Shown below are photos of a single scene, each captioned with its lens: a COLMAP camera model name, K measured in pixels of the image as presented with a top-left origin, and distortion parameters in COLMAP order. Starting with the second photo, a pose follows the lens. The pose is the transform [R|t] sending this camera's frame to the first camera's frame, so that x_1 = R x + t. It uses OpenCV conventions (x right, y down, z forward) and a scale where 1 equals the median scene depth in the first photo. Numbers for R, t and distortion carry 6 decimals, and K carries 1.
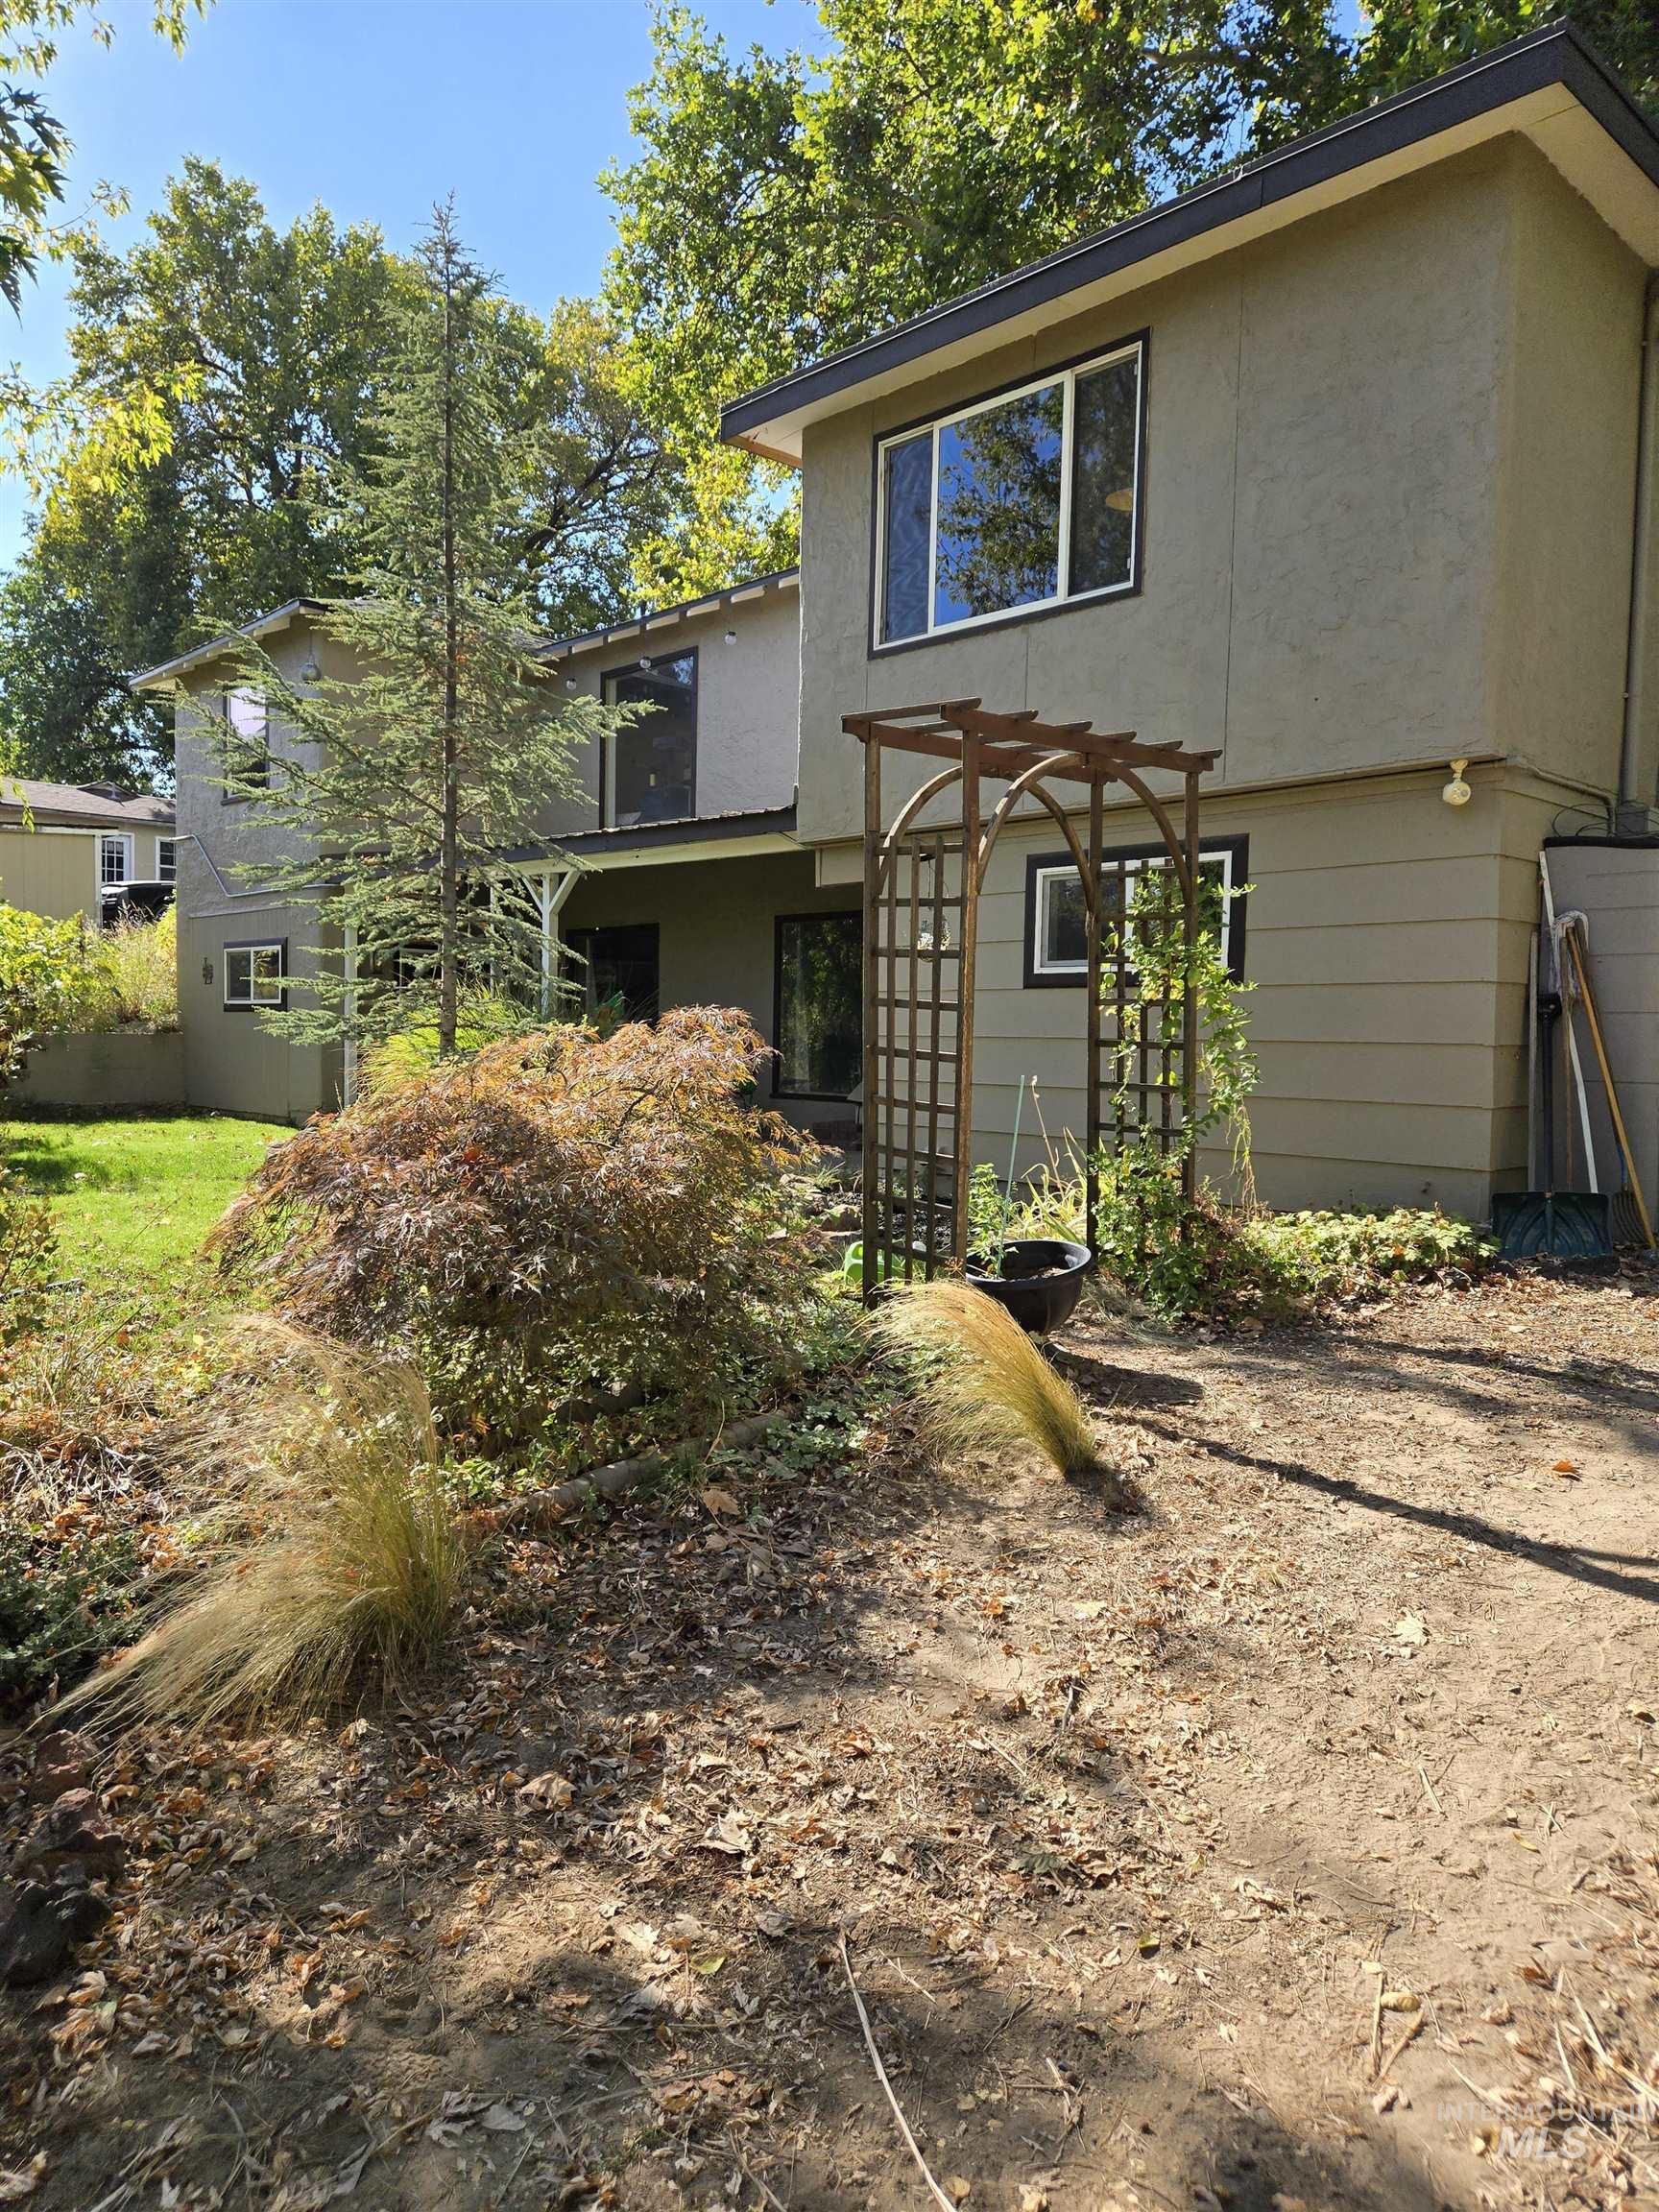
lens RADIAL K [[1479.5, 0, 788.1], [0, 1479.5, 1095.5], [0, 0, 1]] dist [0.070891, -0.060500]
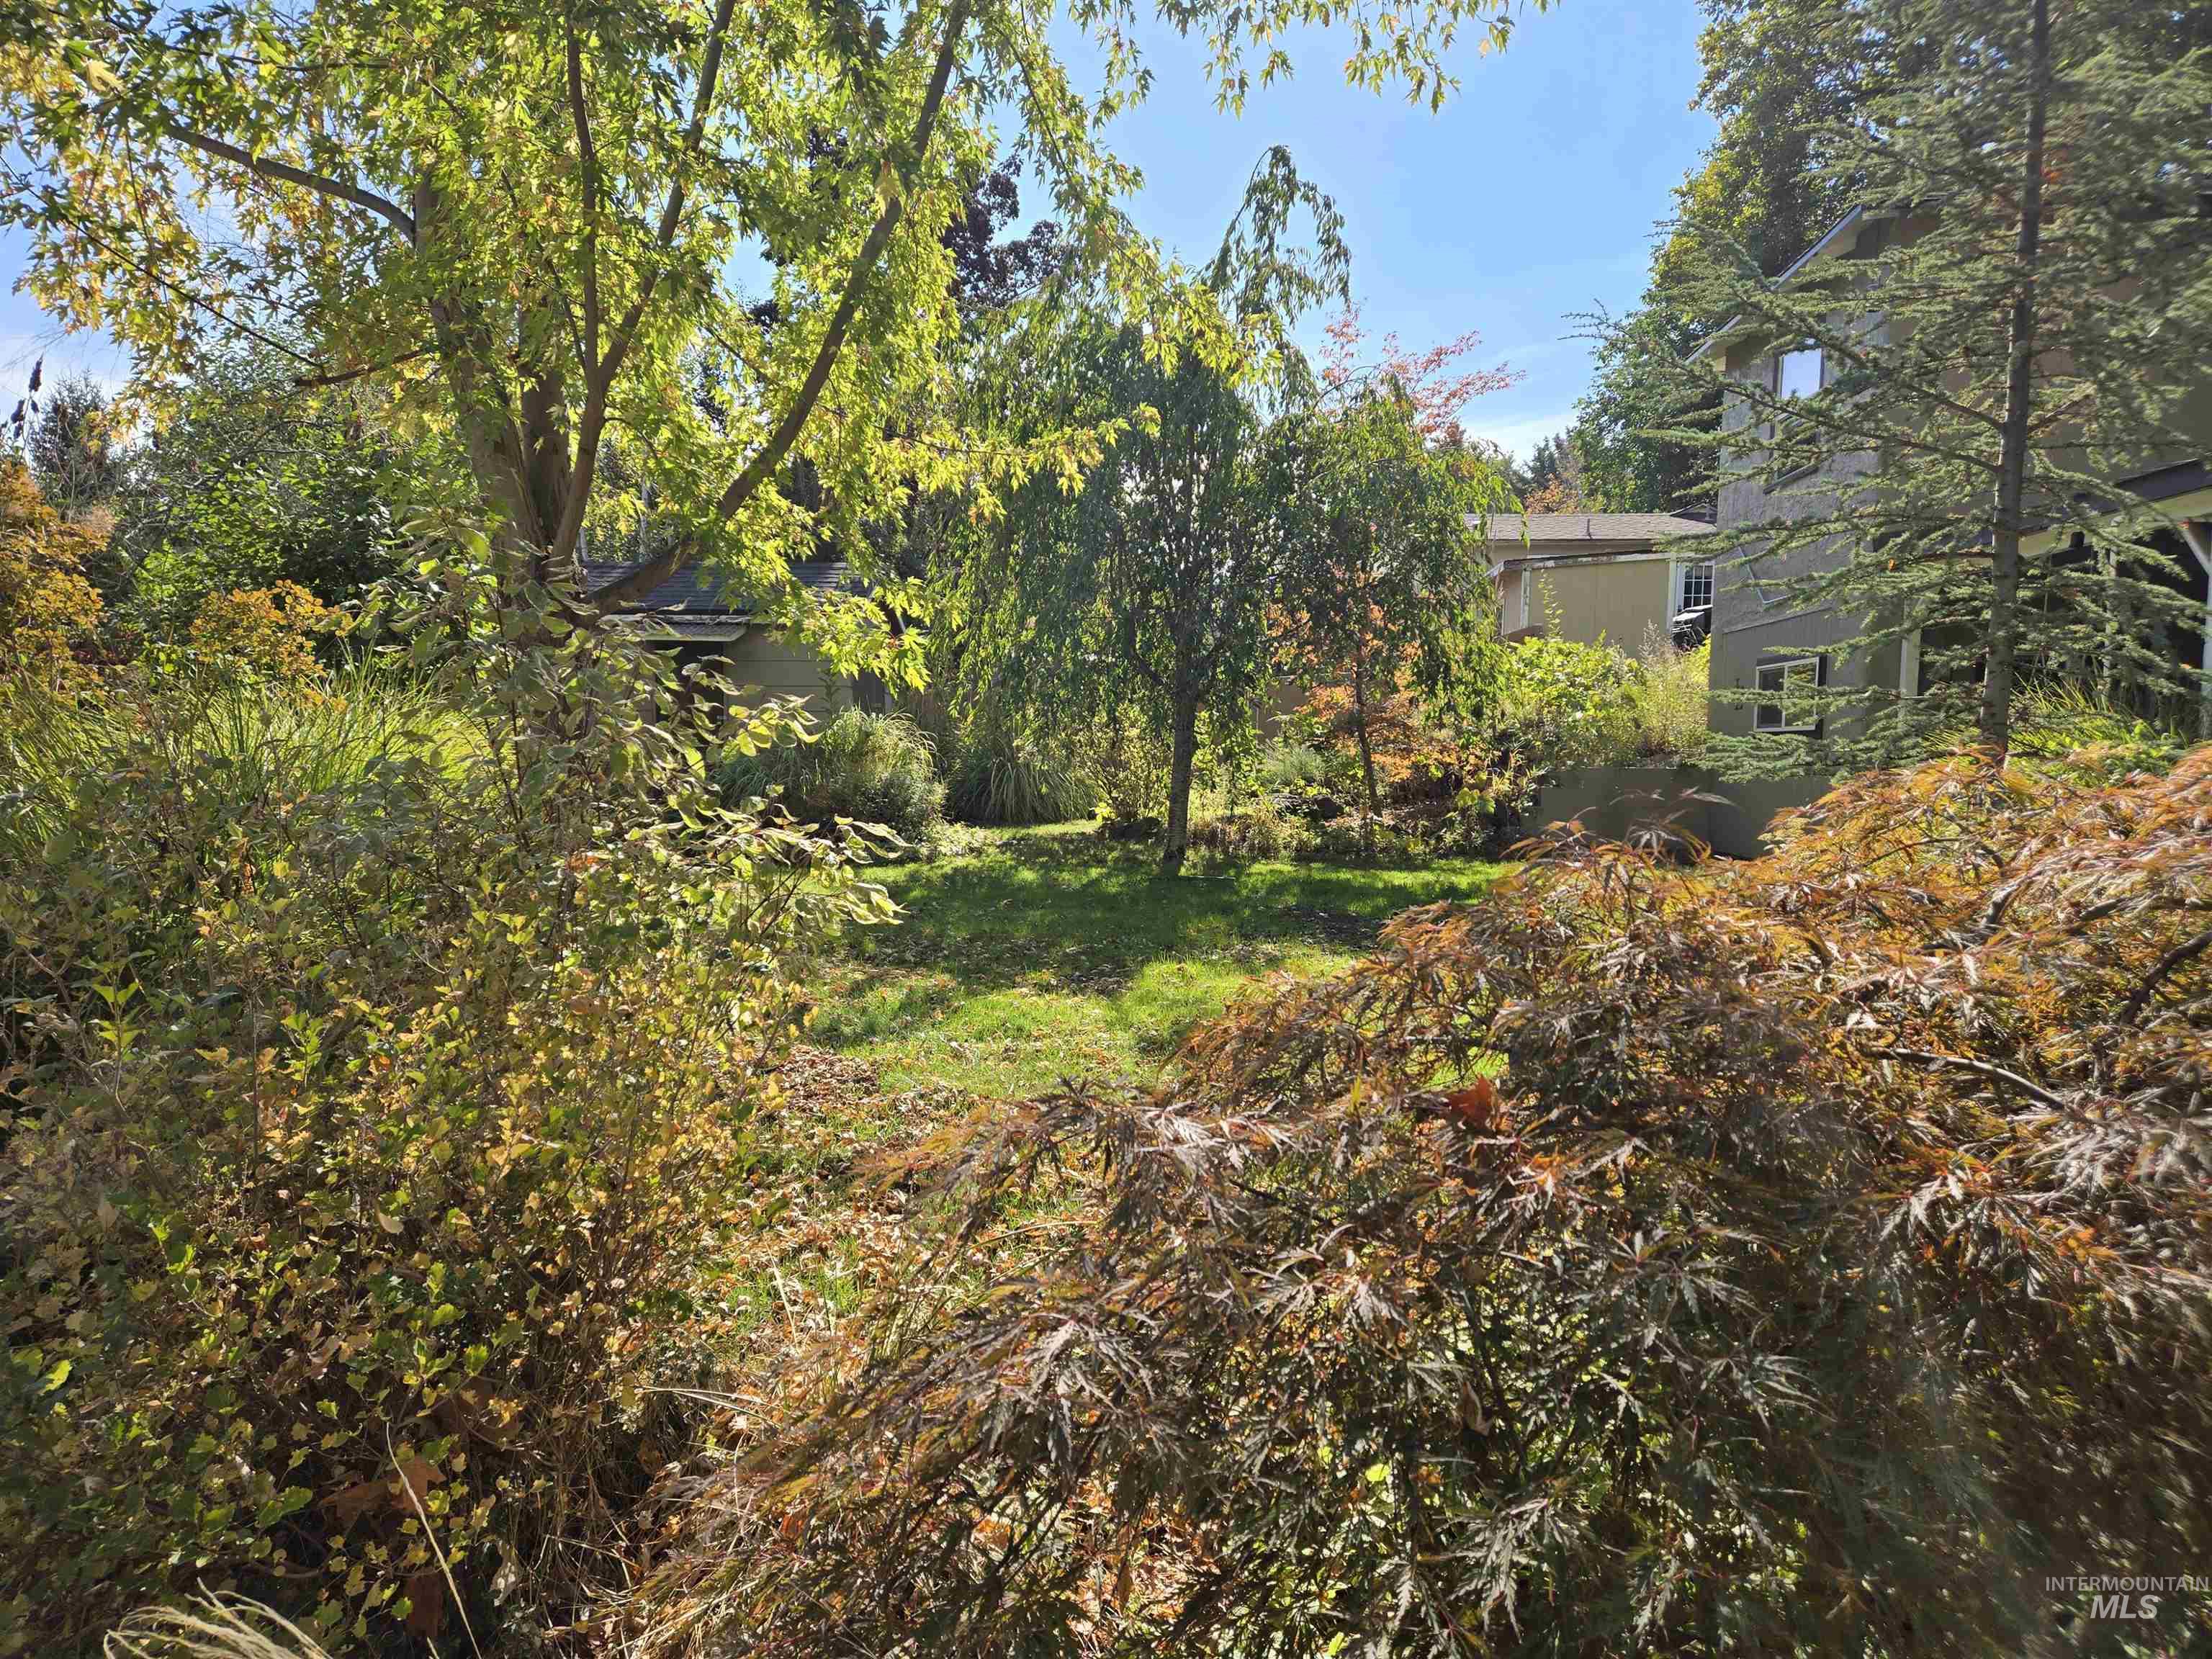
lens RADIAL K [[1479.5, 0, 1072.3], [0, 1479.5, 896.8], [0, 0, 1]] dist [0.070891, -0.060500]
pose [[0.672409, 0.059337, -0.737797, -0.011801], [-0.025833, 0.998056, 0.056725, -0.017617], [0.739729, -0.019083, 0.672635, 0.402855]]
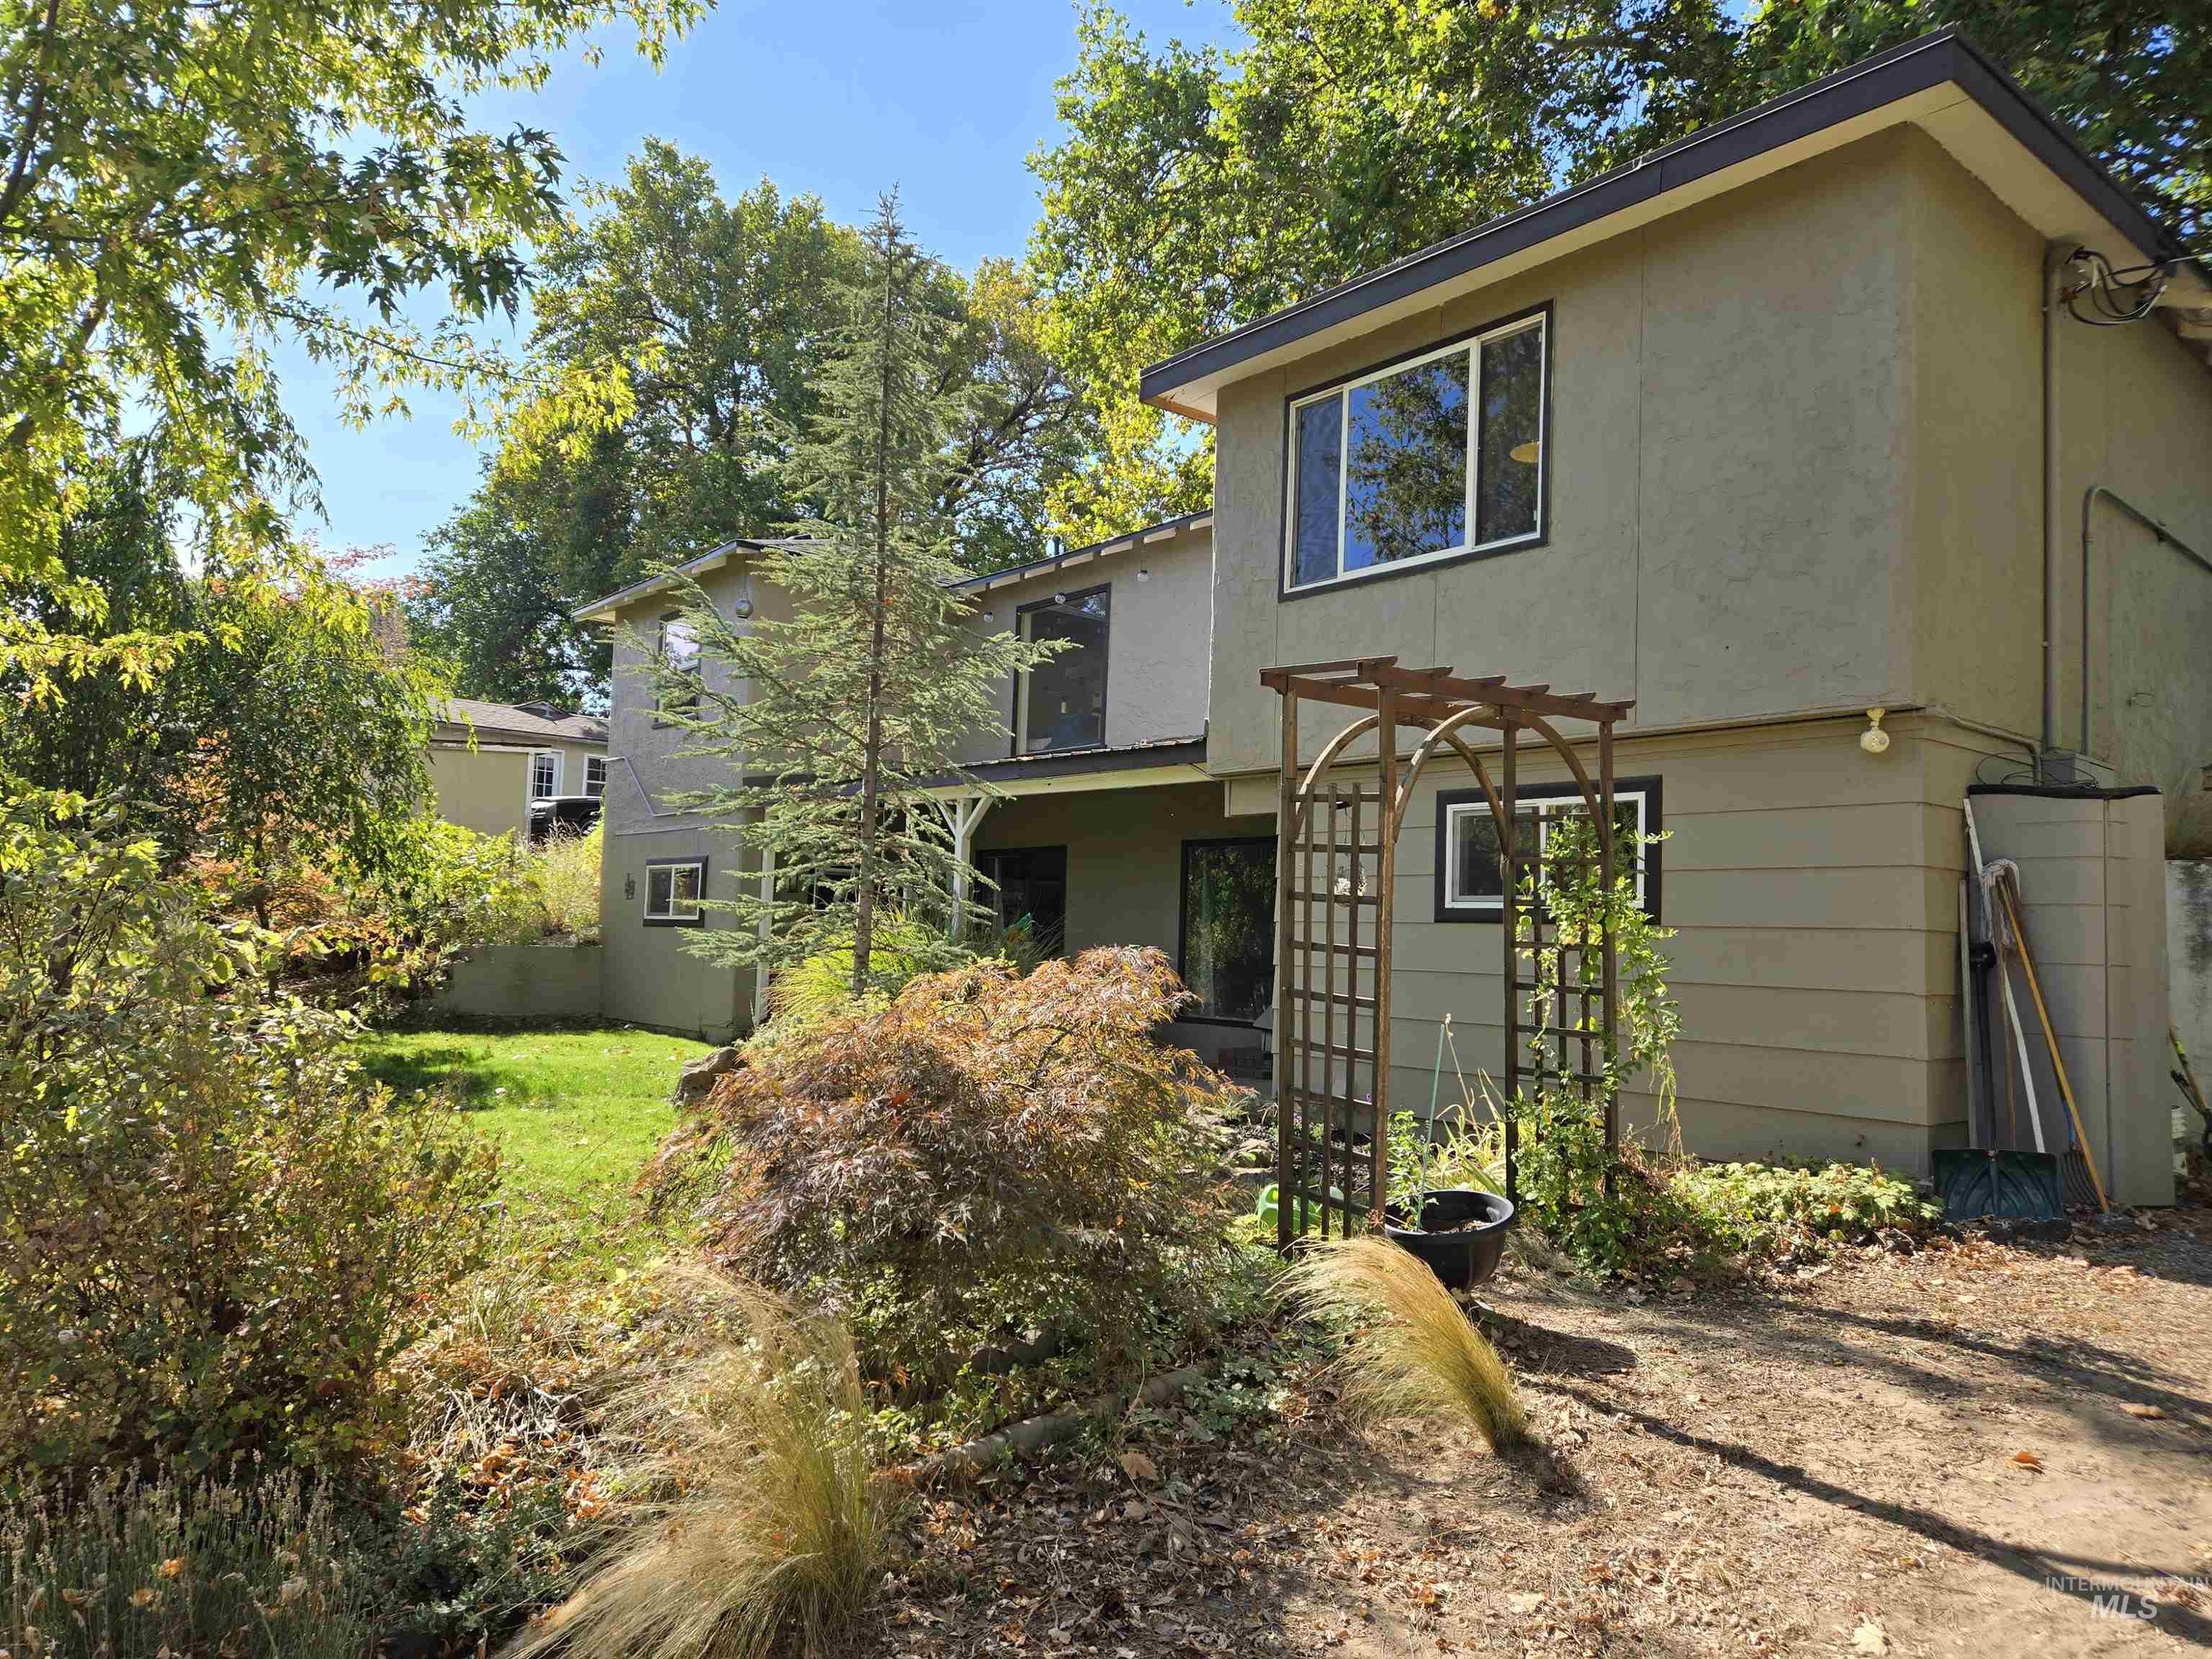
lens RADIAL K [[1479.5, 0, 1103.8], [0, 1479.5, 843.0], [0, 0, 1]] dist [0.070891, -0.060500]
pose [[0.998275, 0.011387, -0.057604, -0.009120], [-0.017761, 0.993618, -0.111386, -0.013559], [0.055968, 0.112217, 0.992106, -0.013949]]
